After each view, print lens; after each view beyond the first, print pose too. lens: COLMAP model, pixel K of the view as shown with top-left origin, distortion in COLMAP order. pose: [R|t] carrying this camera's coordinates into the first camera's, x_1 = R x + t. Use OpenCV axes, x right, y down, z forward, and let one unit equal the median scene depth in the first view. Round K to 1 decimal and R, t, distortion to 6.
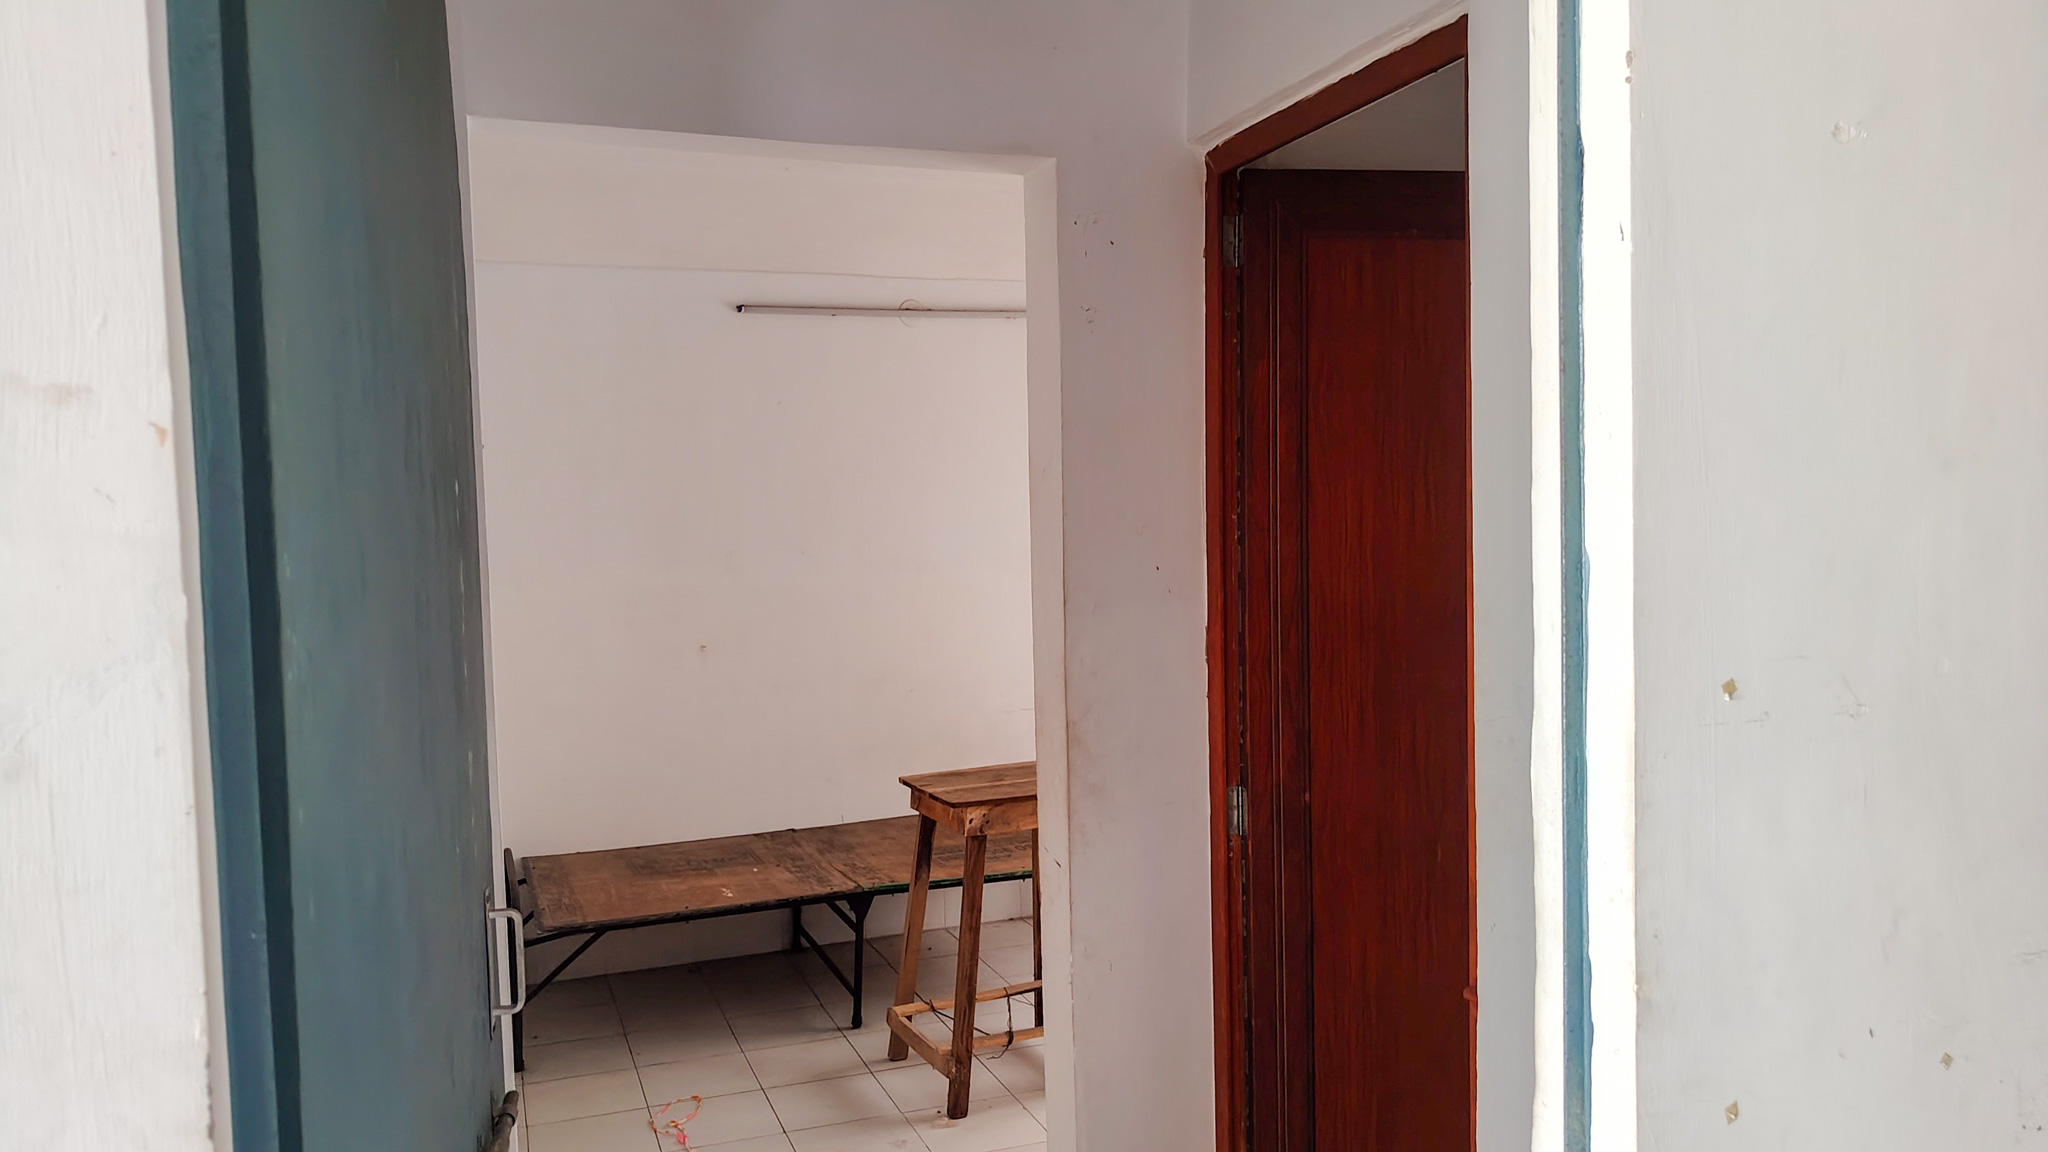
lens RADIAL K [[1444.9, 0, 1025.9], [0, 1444.9, 561.2], [0, 0, 1]] dist [0.063638, -0.097533]
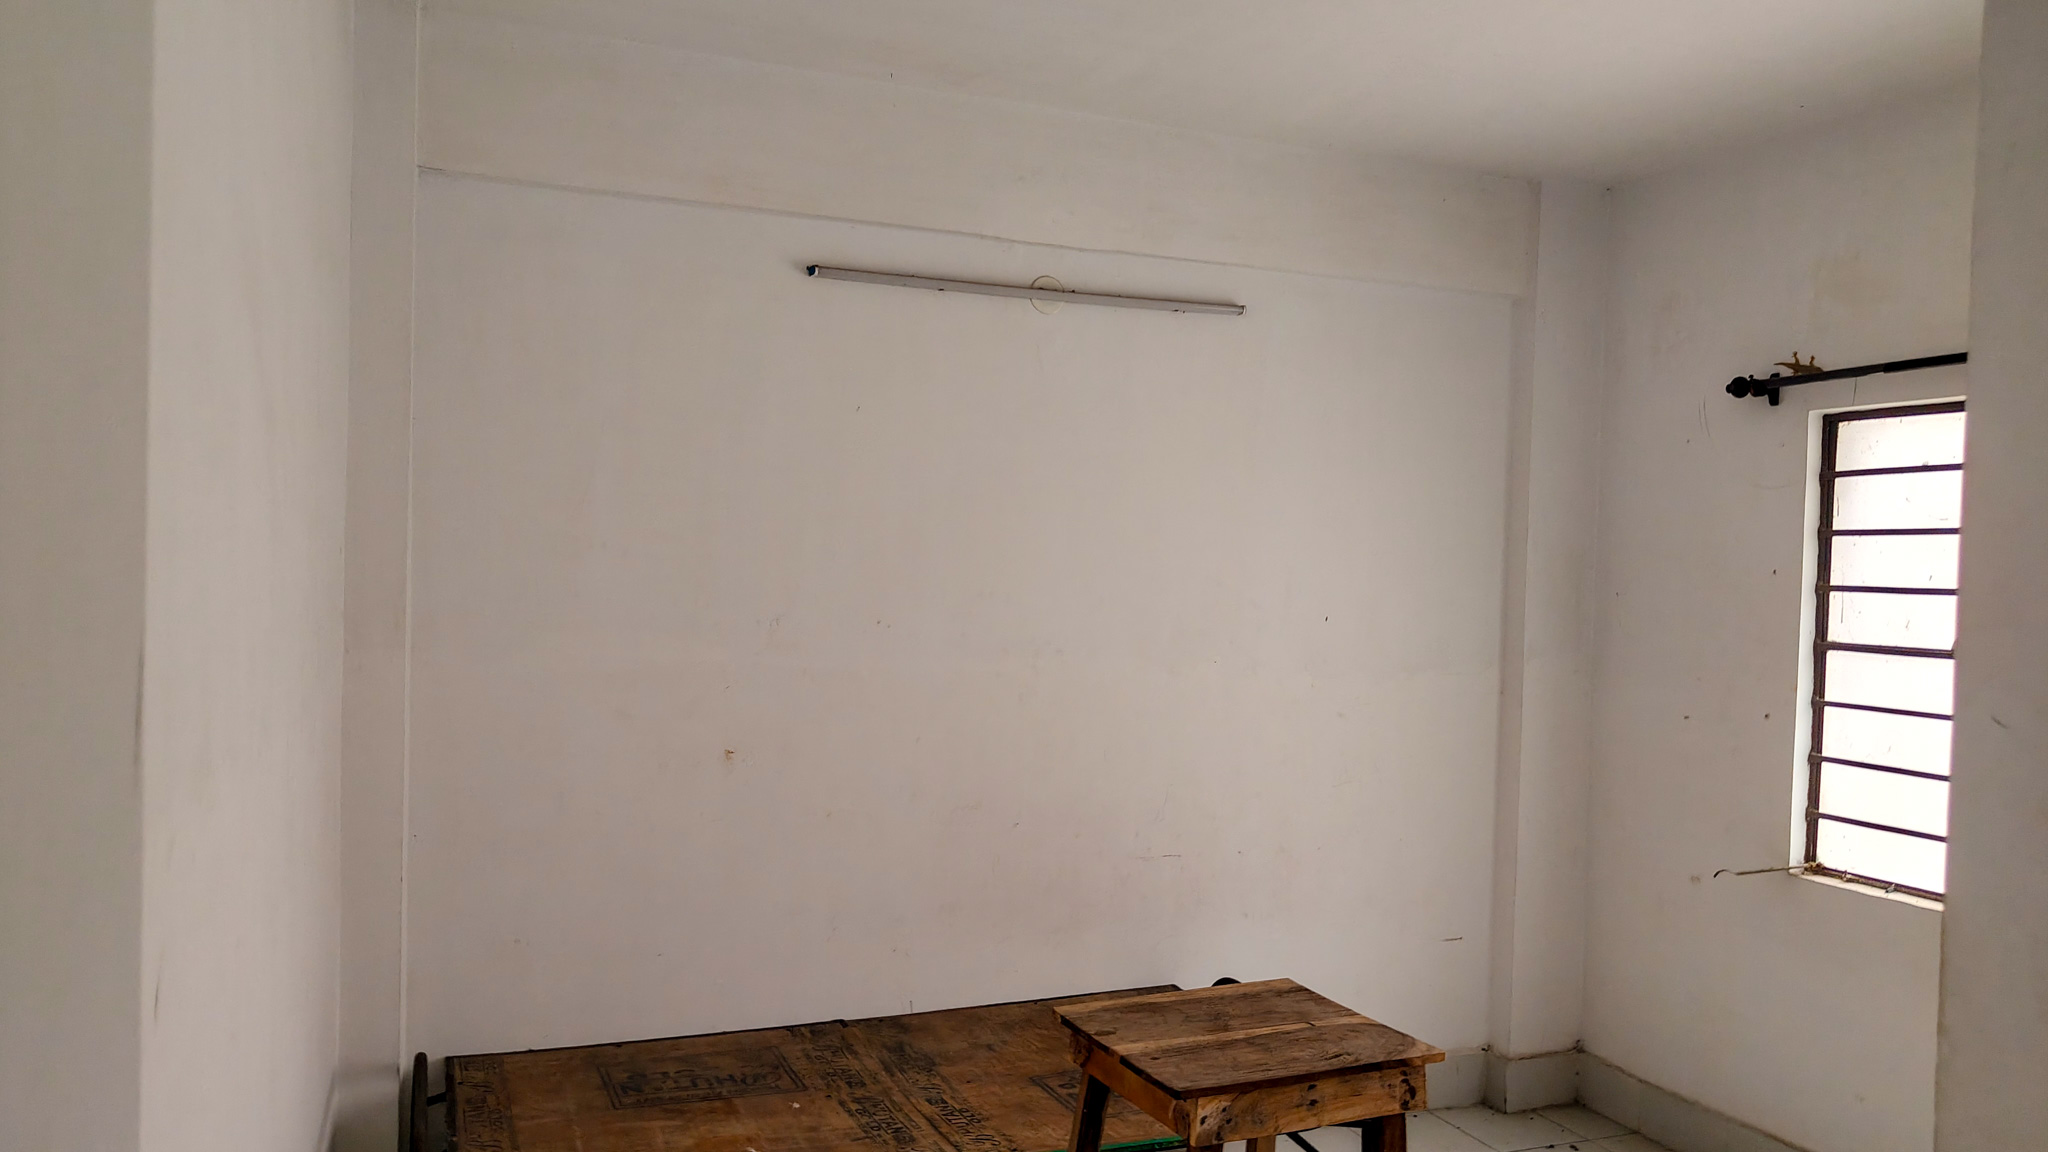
lens RADIAL K [[1444.9, 0, 1025.9], [0, 1444.9, 561.2], [0, 0, 1]] dist [0.063638, -0.097533]
pose [[0.998486, 0.052879, 0.015178, -0.101521], [-0.052370, 0.998108, -0.032208, -0.018183], [-0.016852, 0.031364, 0.999366, 0.316968]]
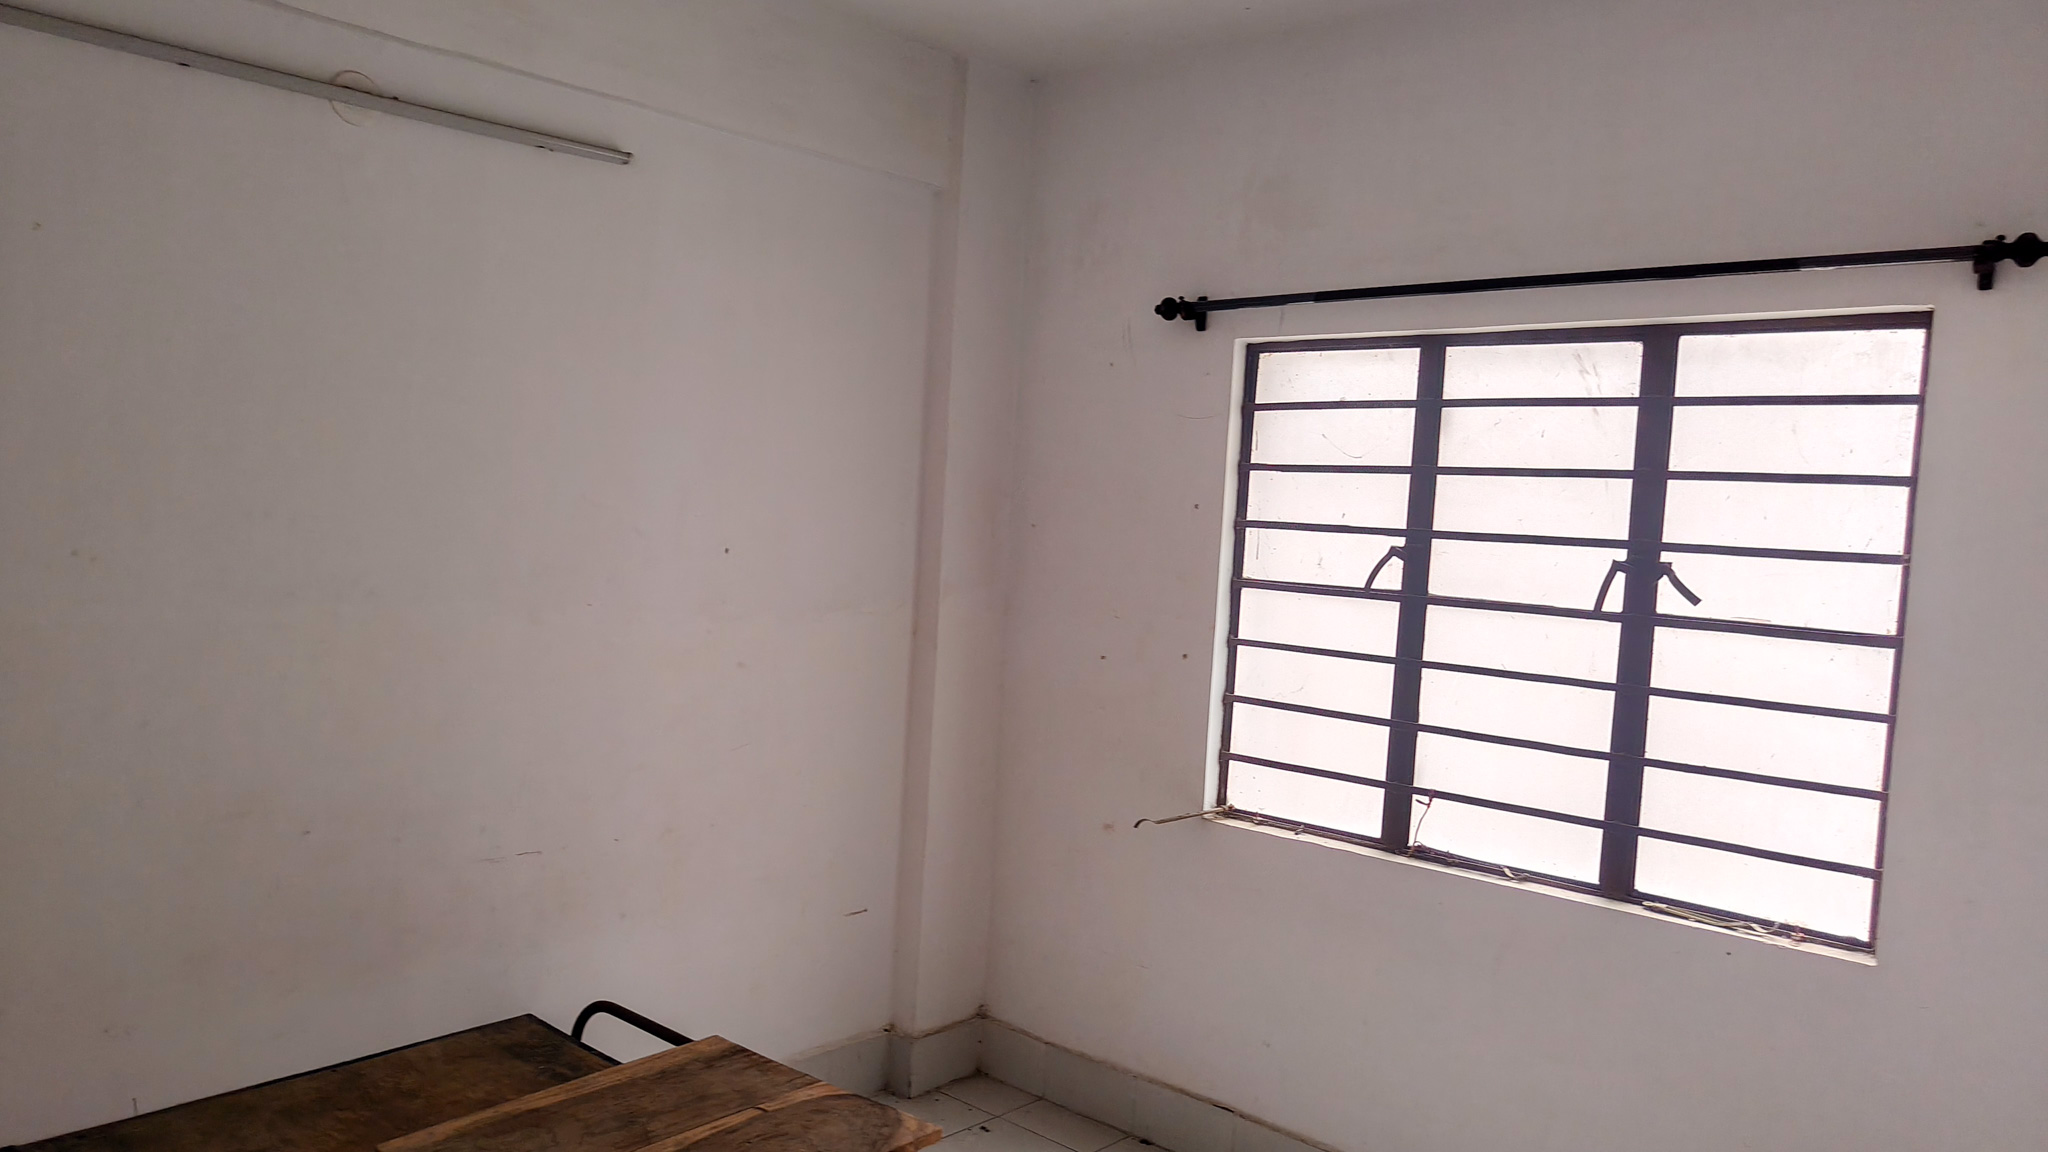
lens RADIAL K [[1444.9, 0, 1025.9], [0, 1444.9, 561.2], [0, 0, 1]] dist [0.063638, -0.097533]
pose [[0.885092, 0.055410, 0.462106, -0.107218], [-0.062029, 0.998074, -0.000870, -0.023879], [-0.461265, -0.027894, 0.886824, 0.465724]]
